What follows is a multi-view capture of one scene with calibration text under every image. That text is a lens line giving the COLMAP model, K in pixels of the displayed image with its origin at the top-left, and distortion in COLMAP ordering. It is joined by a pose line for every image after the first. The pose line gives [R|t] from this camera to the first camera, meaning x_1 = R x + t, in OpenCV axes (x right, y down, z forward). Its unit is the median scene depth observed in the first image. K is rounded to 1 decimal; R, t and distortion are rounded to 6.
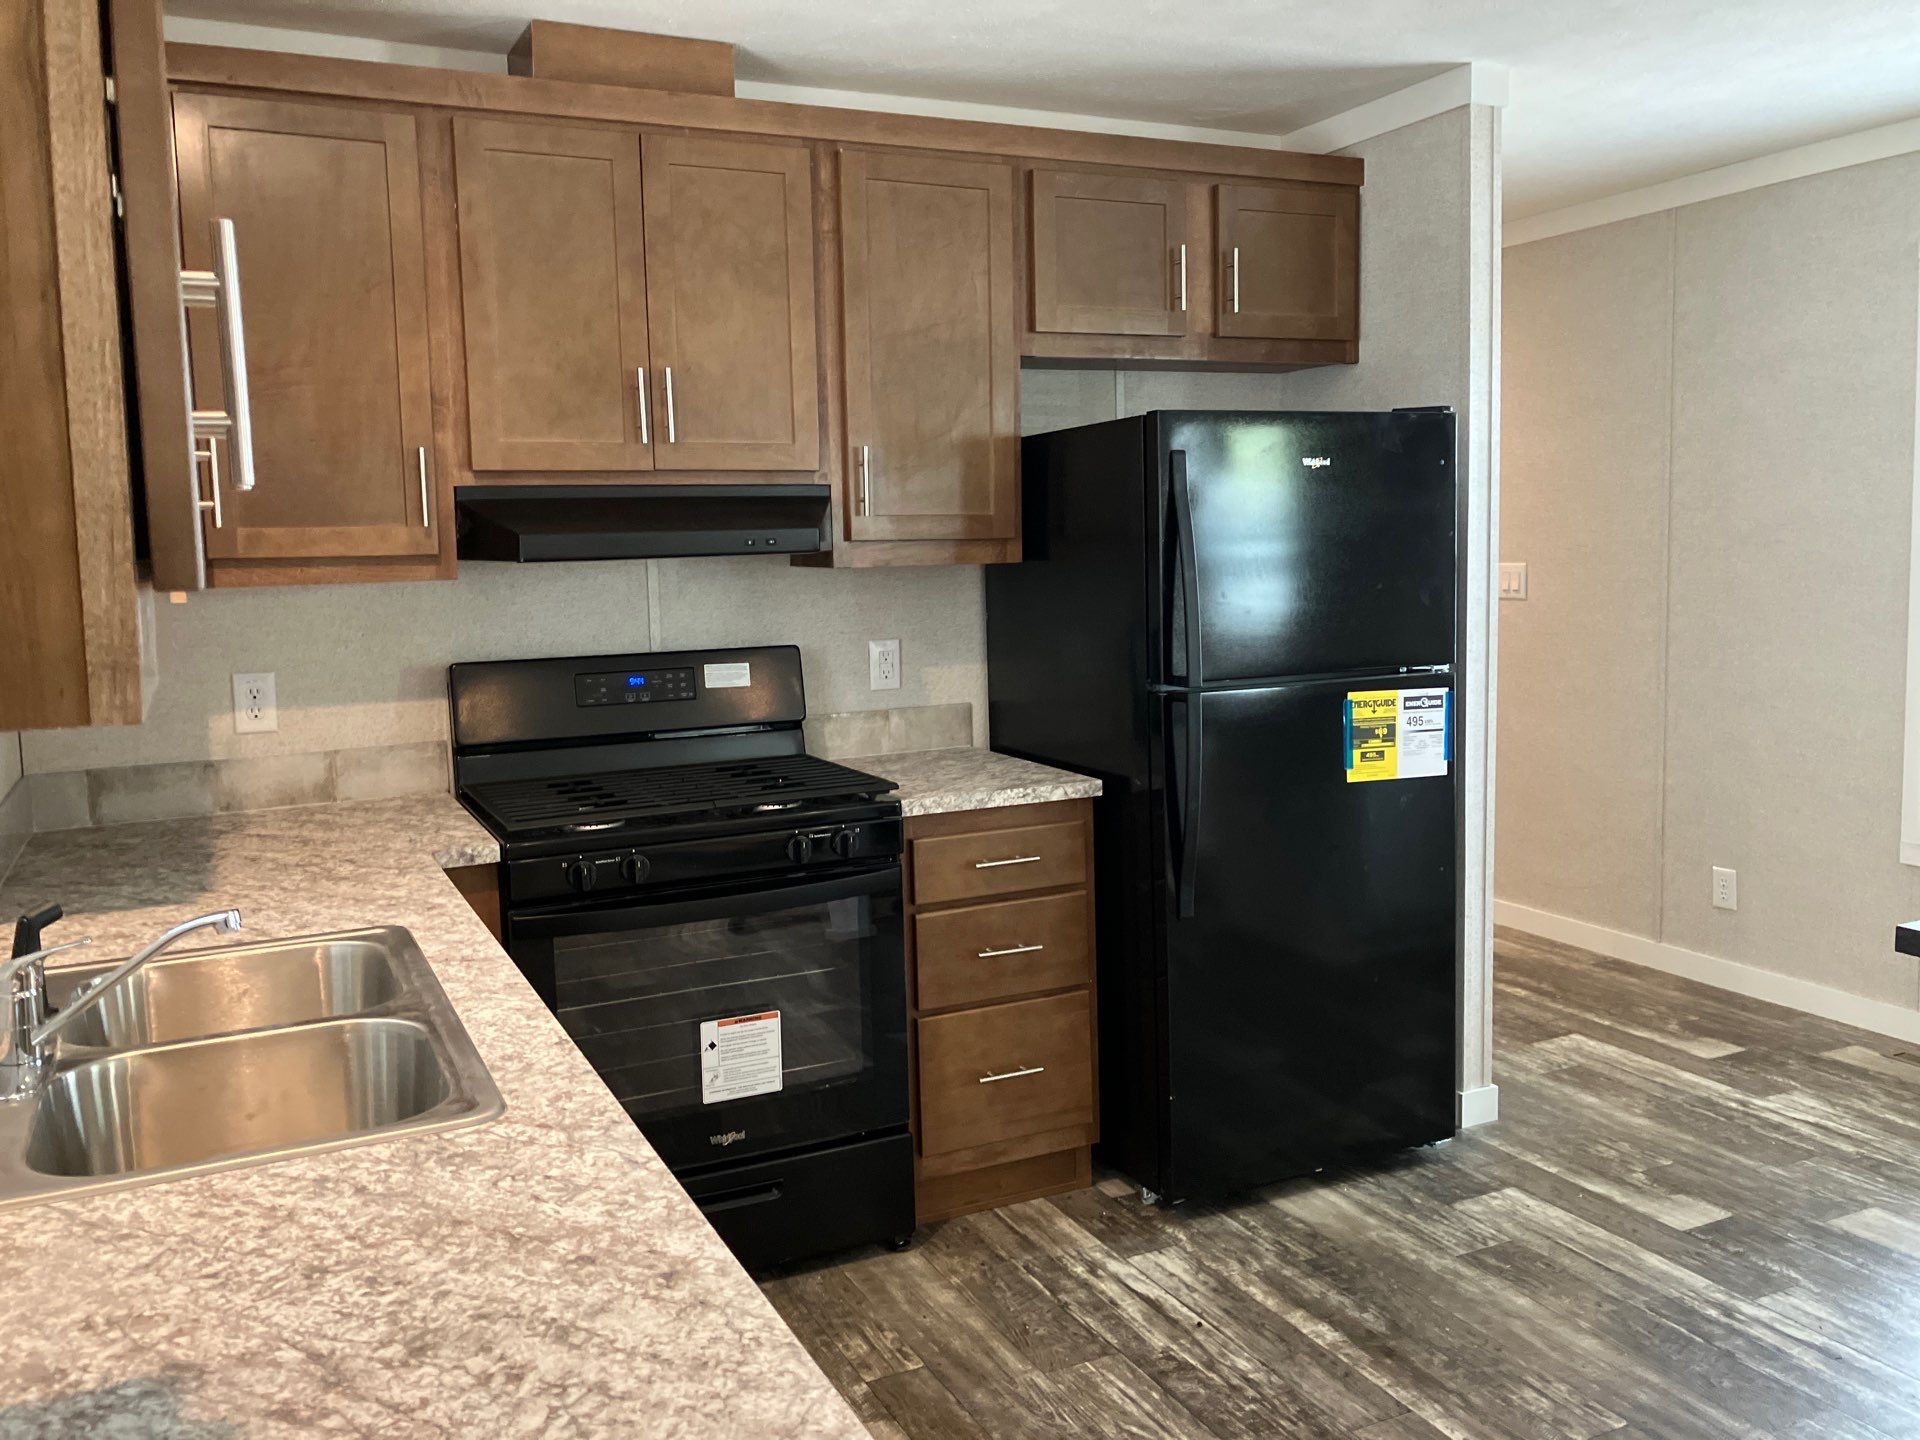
lens RADIAL K [[1563.2, 0, 996.6], [0, 1563.2, 712.9], [0, 0, 1]] dist [0.040855, -0.060676]
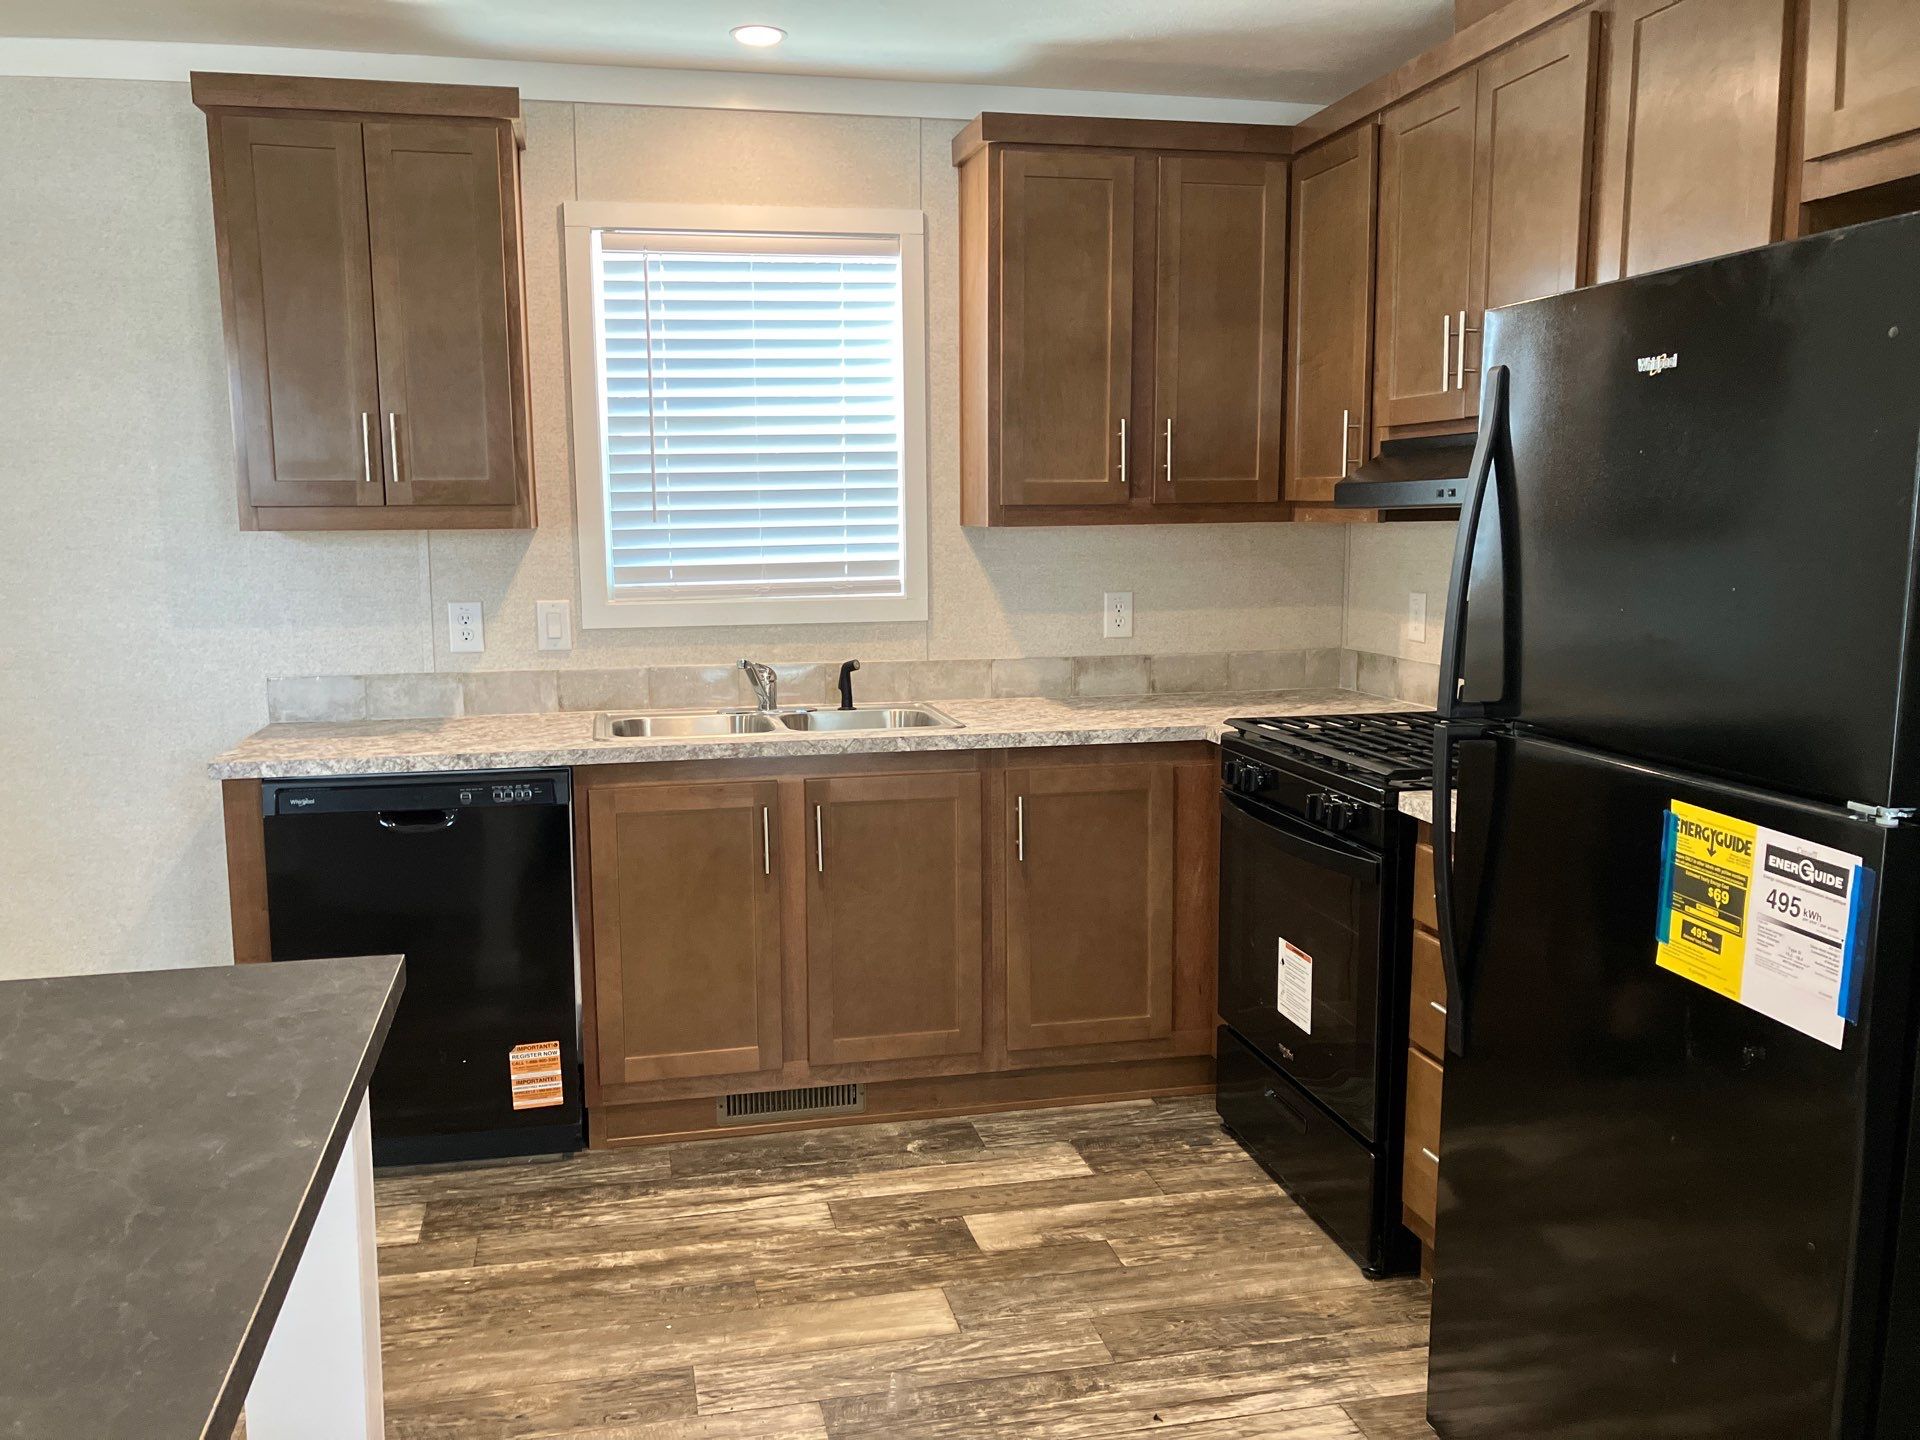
lens RADIAL K [[1563.2, 0, 951.6], [0, 1563.2, 748.6], [0, 0, 1]] dist [0.040855, -0.060676]
pose [[-0.229452, 0.173975, -0.957645, 0.887145], [-0.091157, 0.975730, 0.199101, -0.128053], [0.969042, 0.132980, -0.208024, 0.984780]]
